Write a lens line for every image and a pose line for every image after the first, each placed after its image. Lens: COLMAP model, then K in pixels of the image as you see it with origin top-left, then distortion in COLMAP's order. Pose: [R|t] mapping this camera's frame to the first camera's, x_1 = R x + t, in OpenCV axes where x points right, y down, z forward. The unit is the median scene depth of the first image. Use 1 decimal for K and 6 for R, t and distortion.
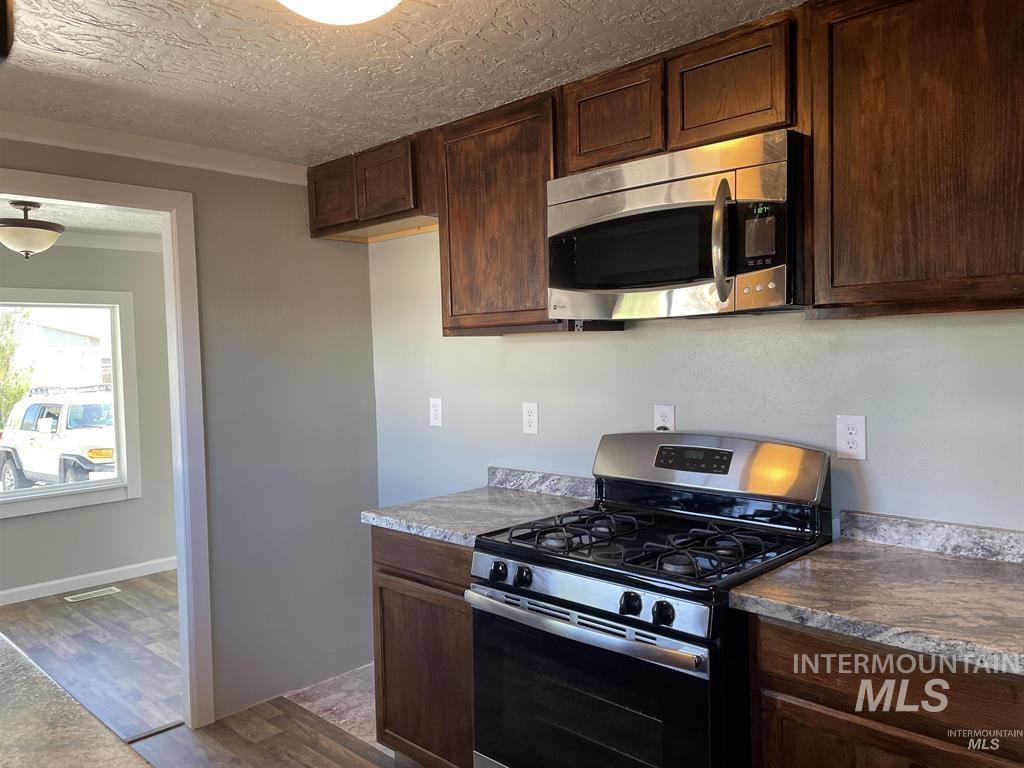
lens RADIAL K [[771.6, 0, 519.0], [0, 771.6, 378.0], [0, 0, 1]] dist [0.099264, -0.131738]
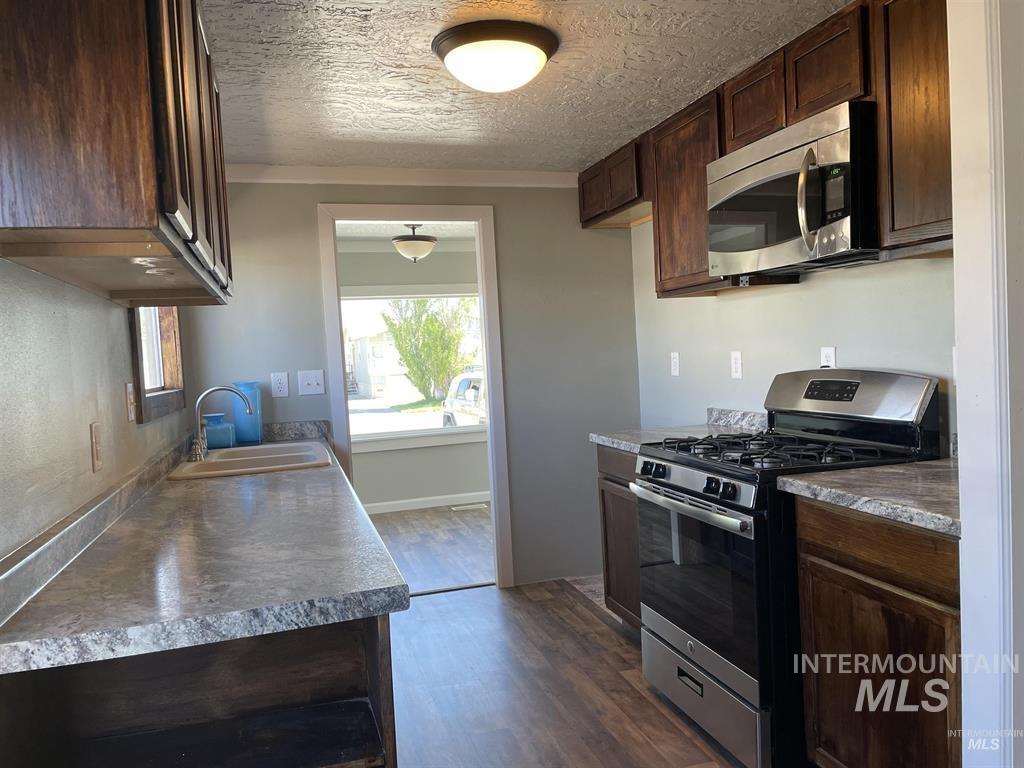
lens RADIAL K [[769.8, 0, 510.3], [0, 769.8, 390.3], [0, 0, 1]] dist [0.090435, -0.142059]
pose [[0.866048, 0.006407, -0.499920, 0.345427], [0.011503, 0.999398, 0.032738, 0.054371], [0.499829, -0.034103, 0.865453, -0.212575]]
